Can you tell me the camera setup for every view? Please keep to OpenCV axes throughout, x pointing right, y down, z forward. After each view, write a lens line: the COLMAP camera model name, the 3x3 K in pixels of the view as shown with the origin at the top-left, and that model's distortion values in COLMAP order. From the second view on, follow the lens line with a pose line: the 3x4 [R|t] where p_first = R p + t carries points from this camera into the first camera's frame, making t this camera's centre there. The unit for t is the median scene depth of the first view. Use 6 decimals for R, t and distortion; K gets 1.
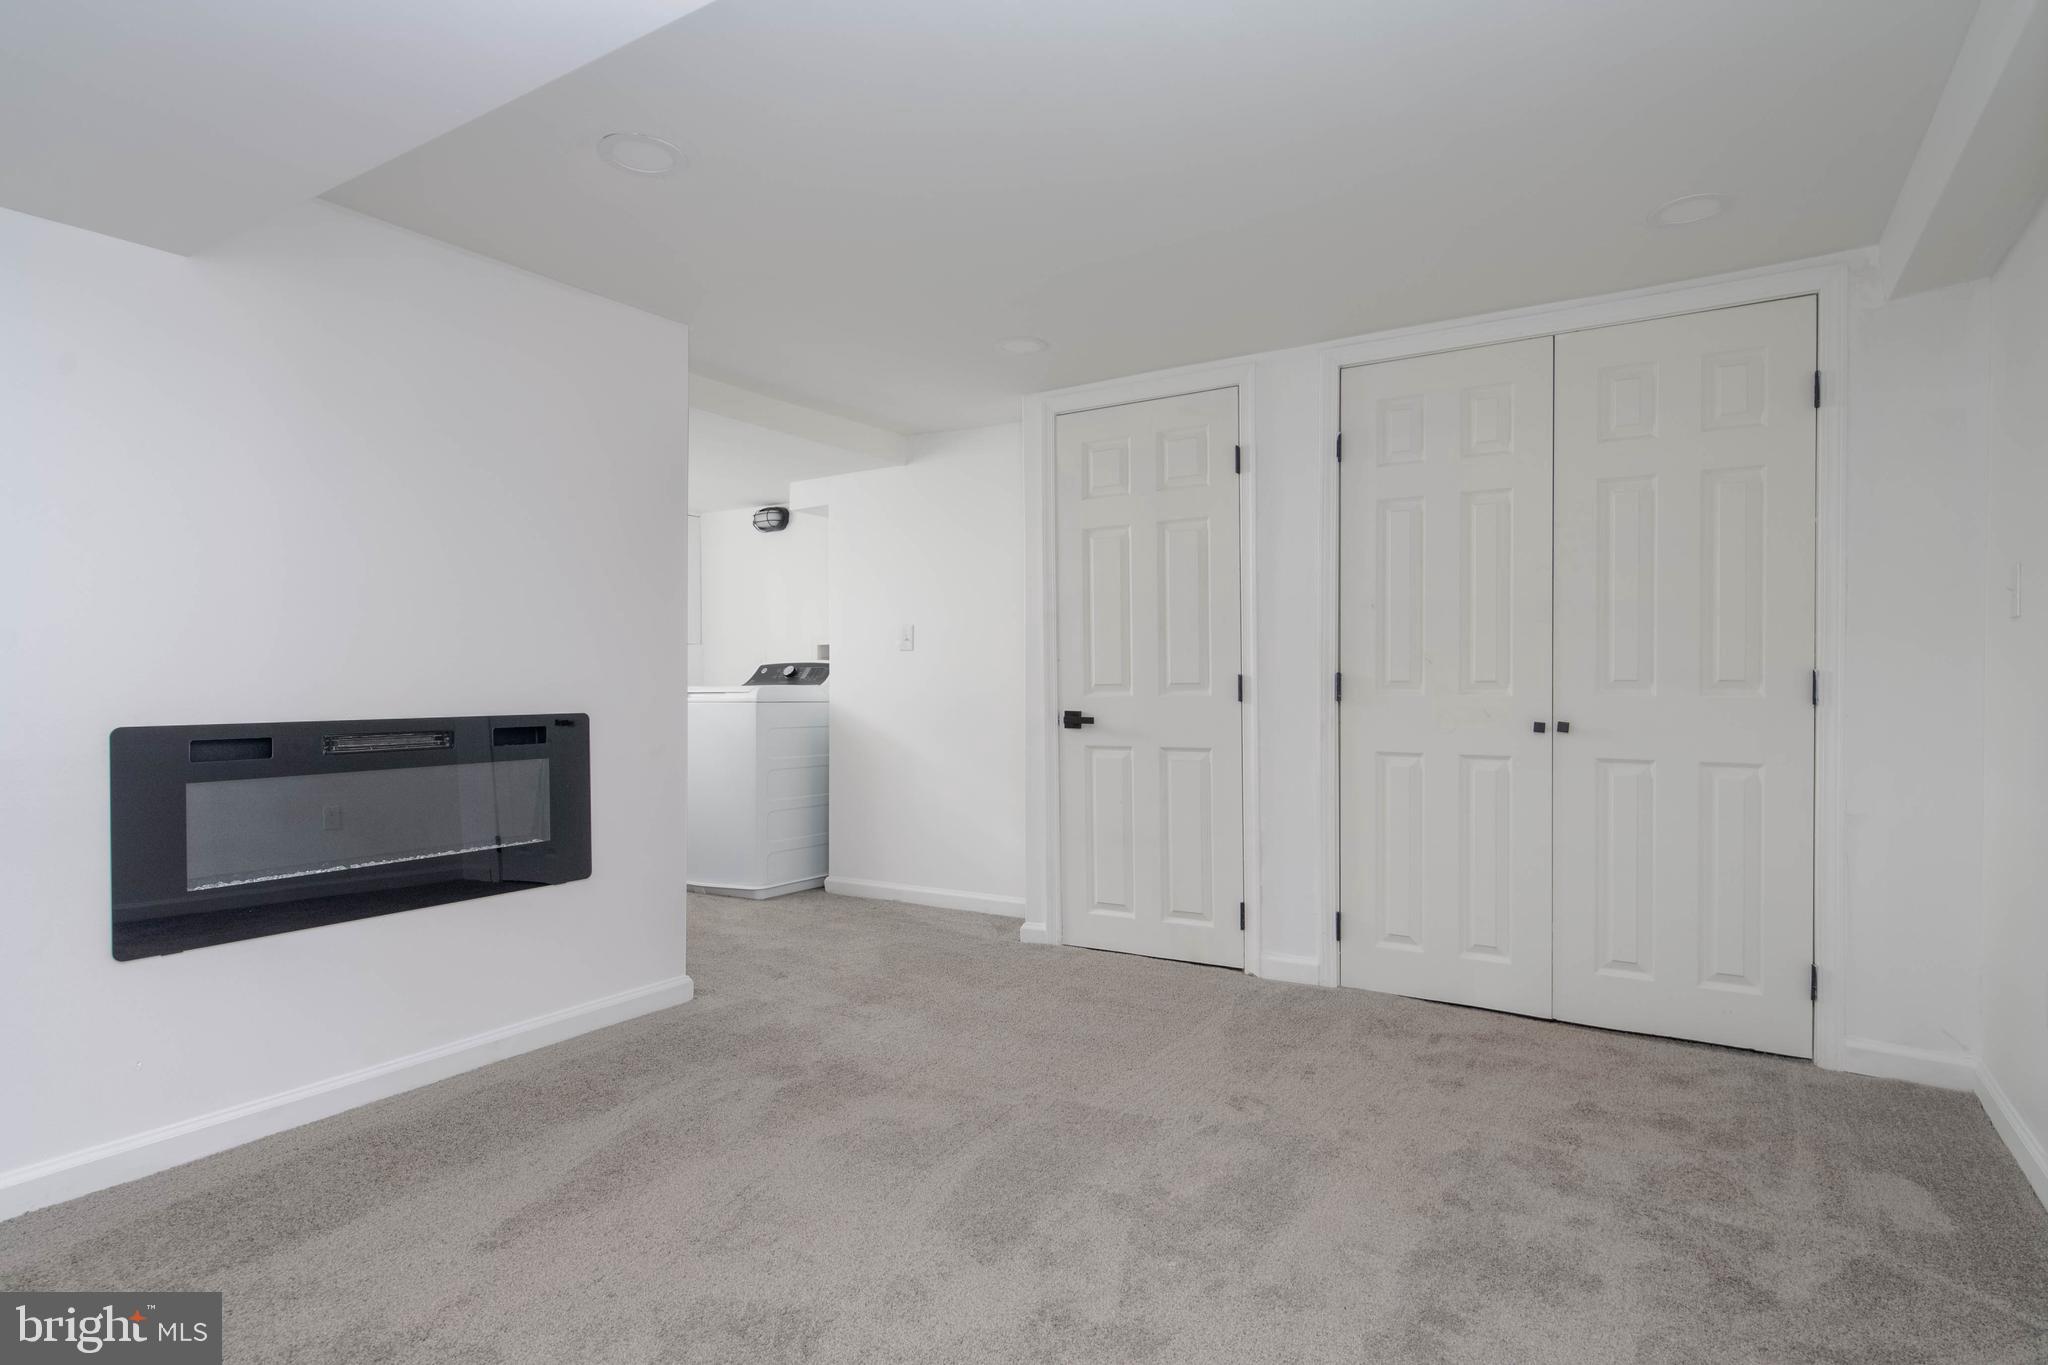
lens RADIAL K [[1085.8, 0, 1001.8], [0, 1085.8, 687.4], [0, 0, 1]] dist [0.010225, -0.003879]
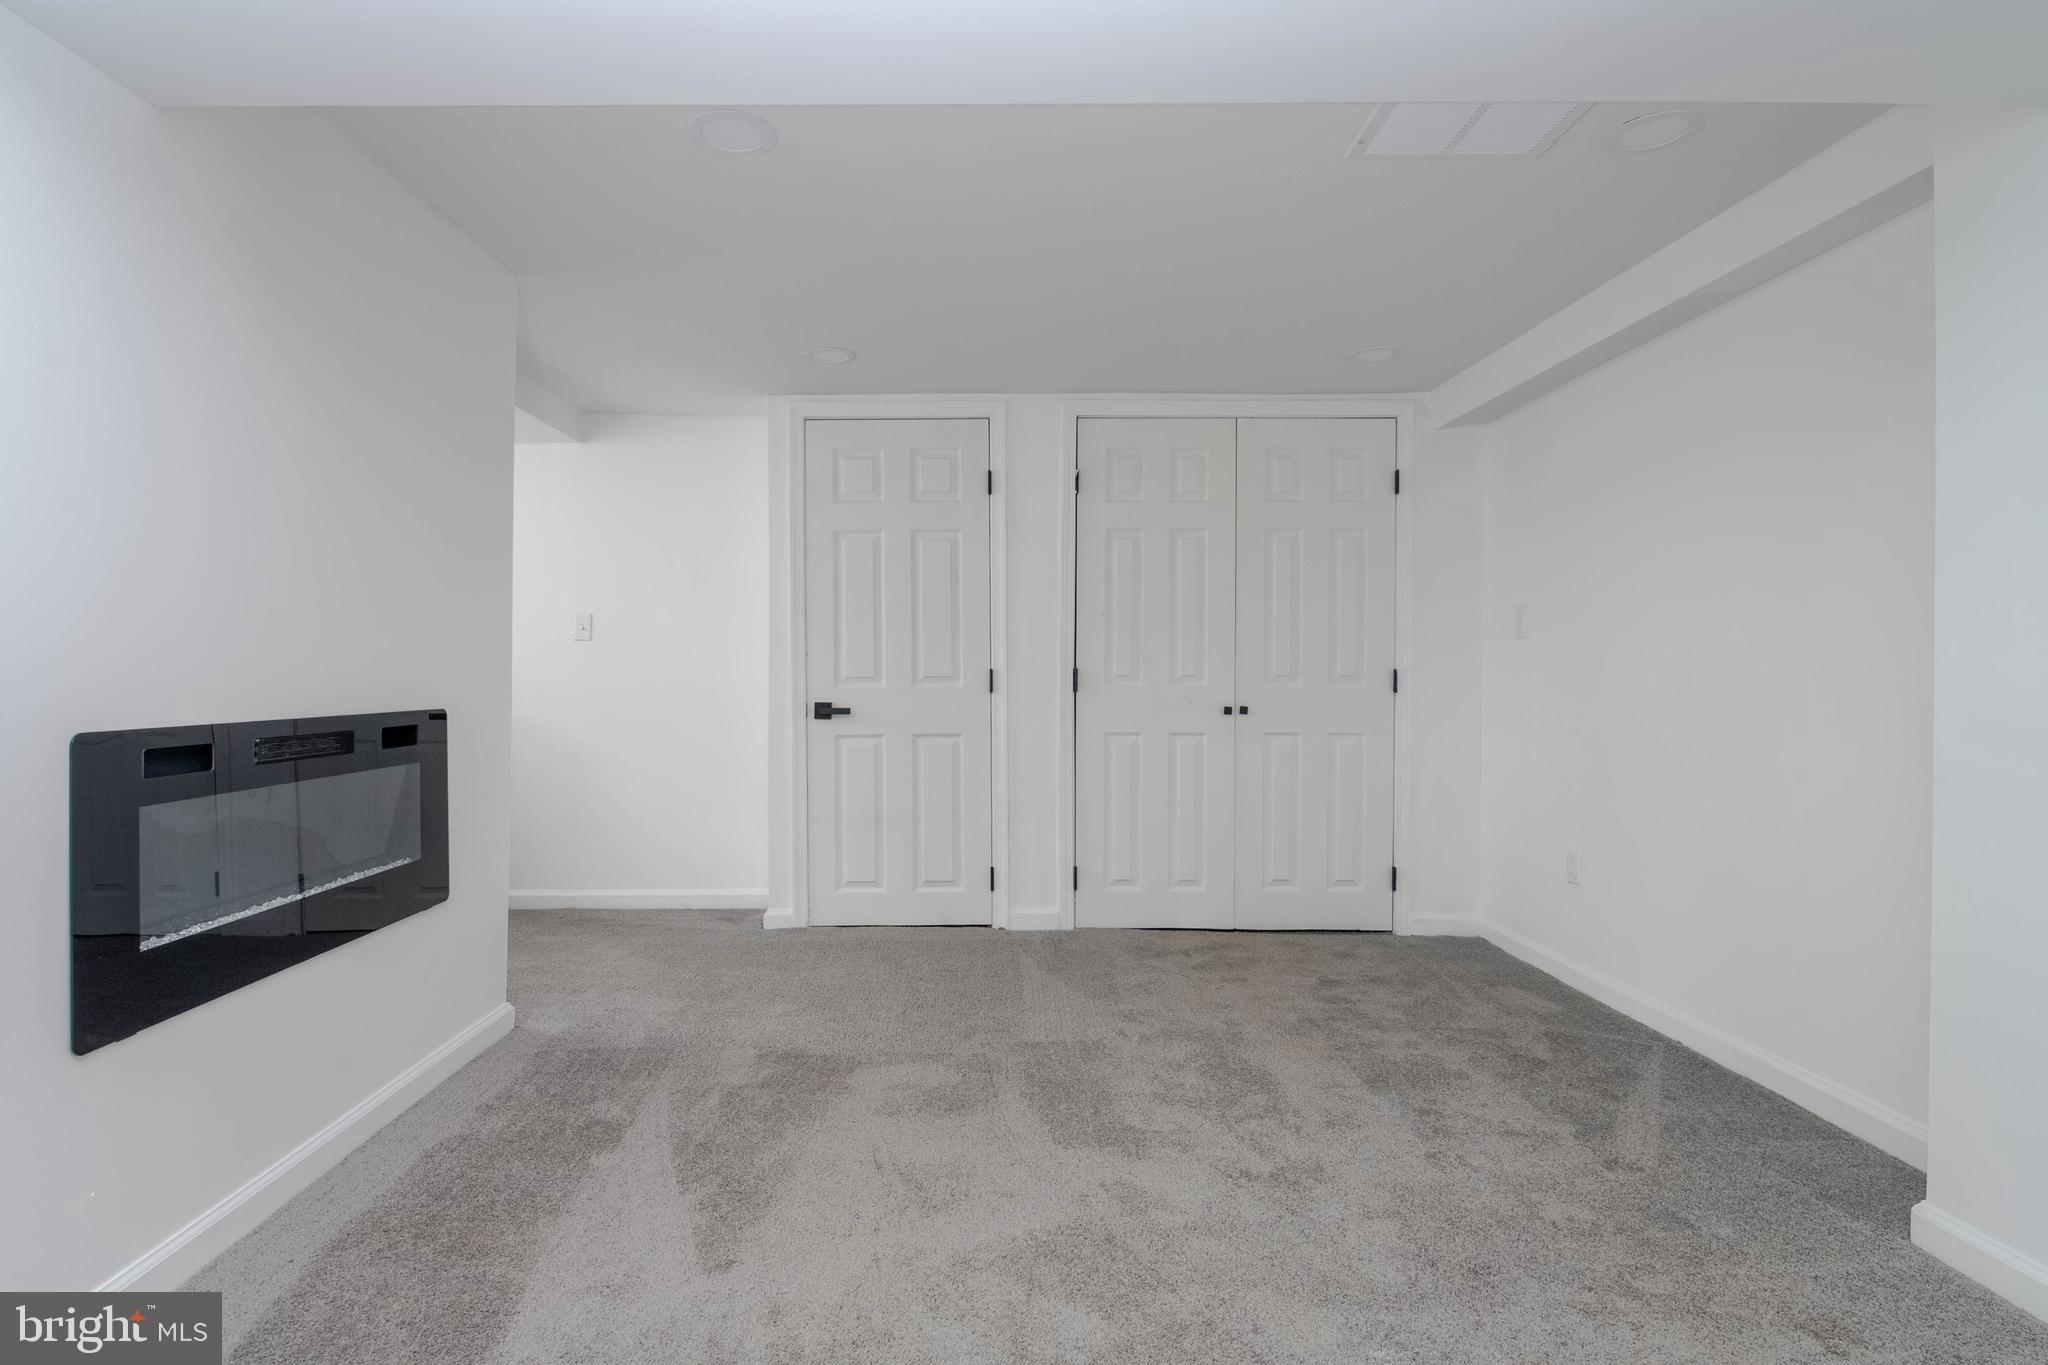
lens RADIAL K [[1083.7, 0, 955.1], [0, 1083.7, 674.2], [0, 0, 1]] dist [0.006852, -0.006745]
pose [[0.848559, 0.003941, 0.529086, -0.502664], [-0.001254, 0.999984, -0.005439, -0.000051], [-0.529099, 0.003952, 0.848551, 0.054059]]
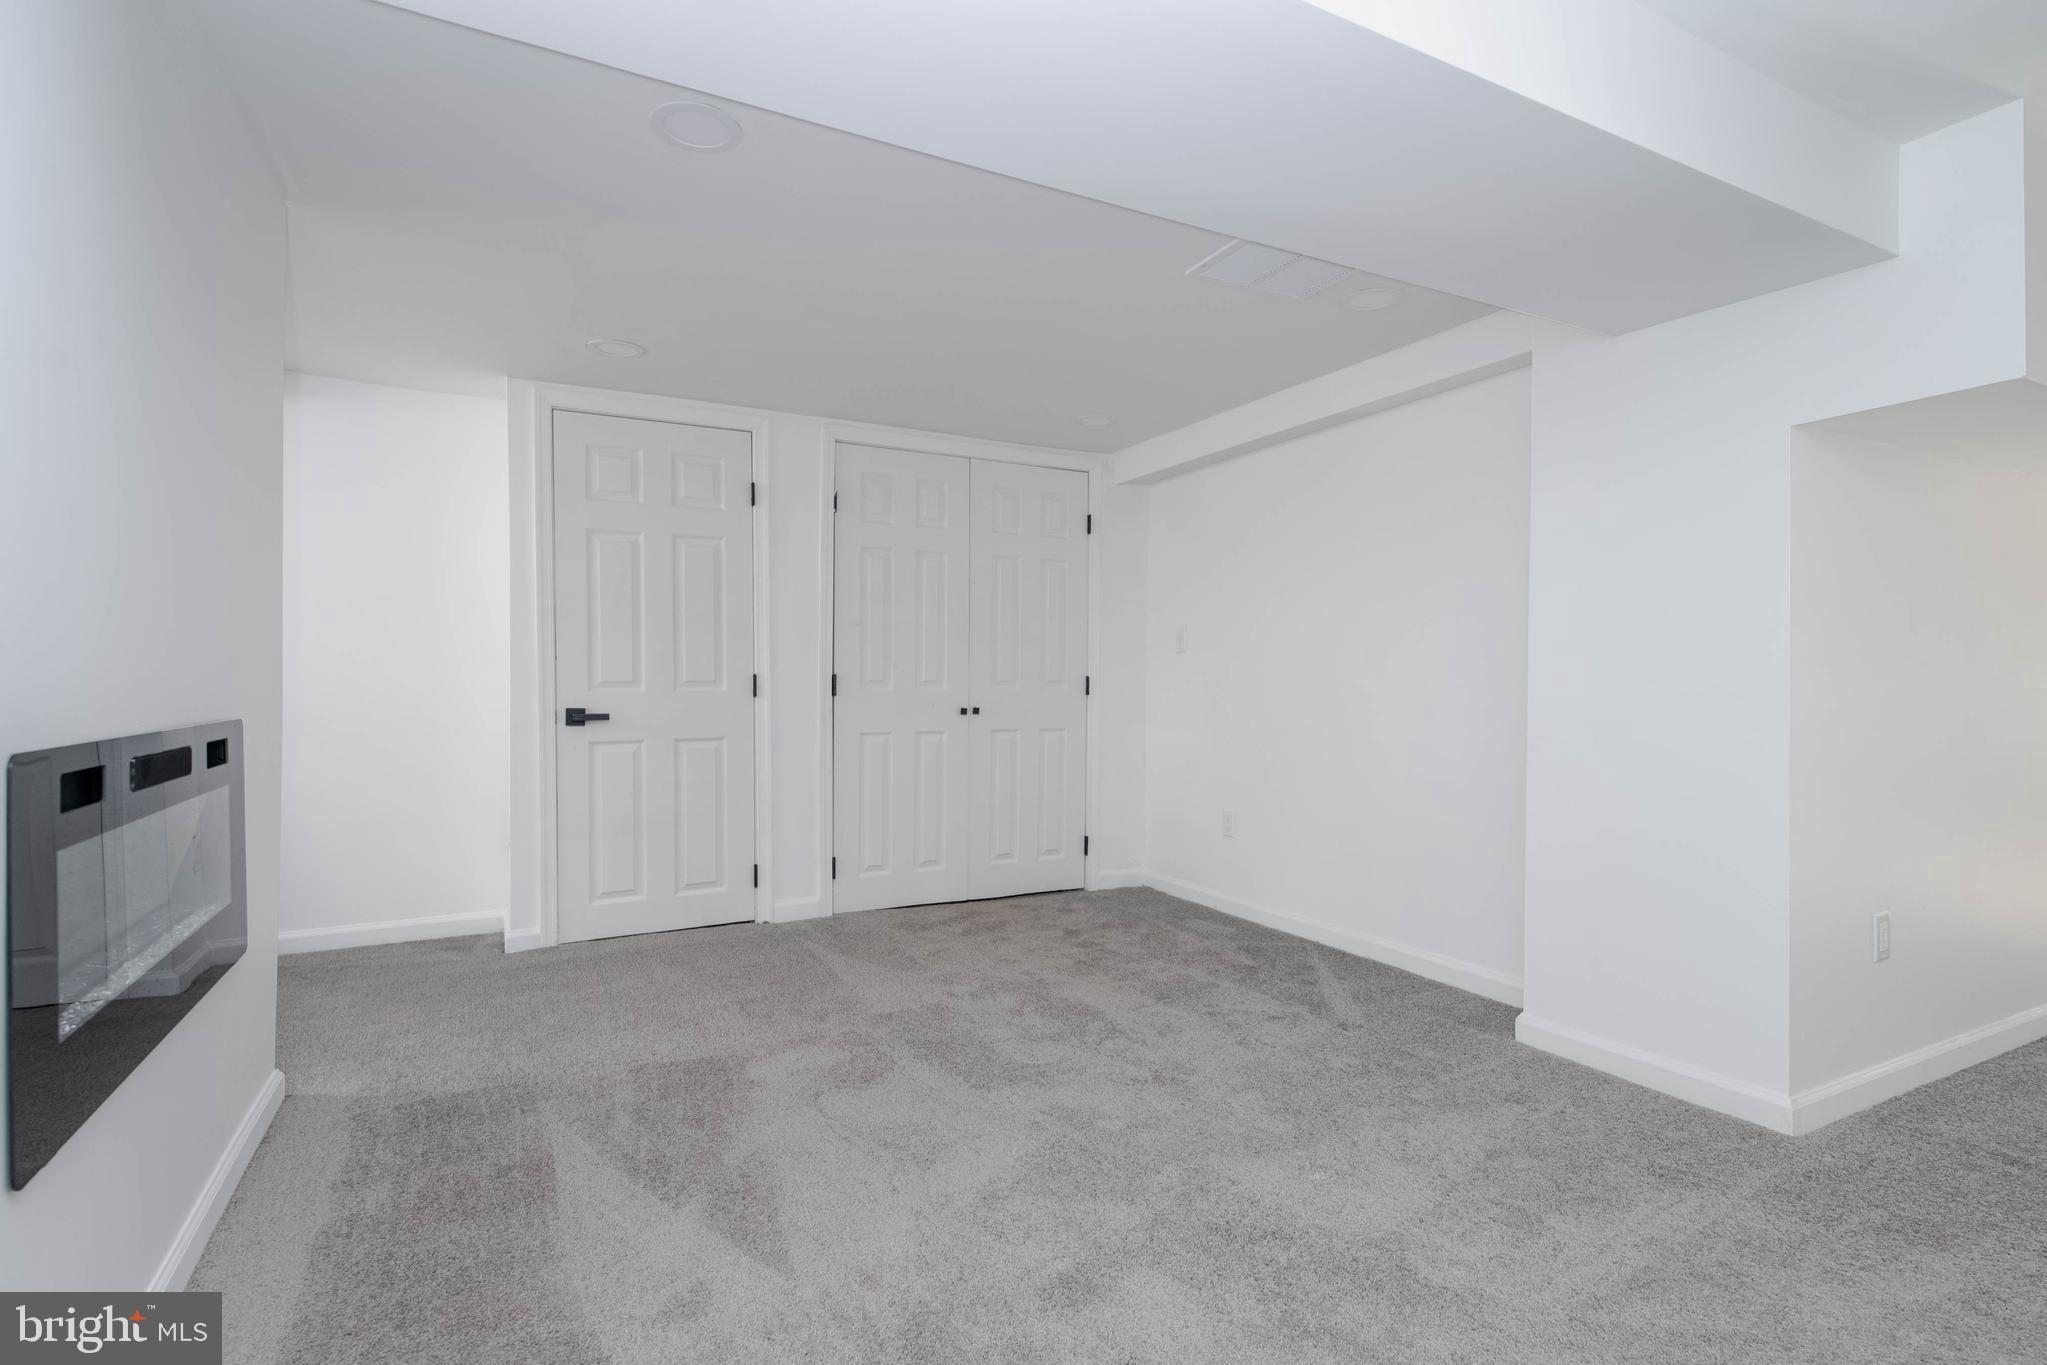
lens RADIAL K [[1012.1, 0, 1028.6], [0, 1012.1, 688.9], [0, 0, 1]] dist [0.019795, -0.004460]
pose [[0.488374, -0.001669, 0.872633, -0.725575], [-0.000046, 0.999998, 0.001938, 0.002752], [-0.872635, -0.000986, 0.488373, 0.229650]]
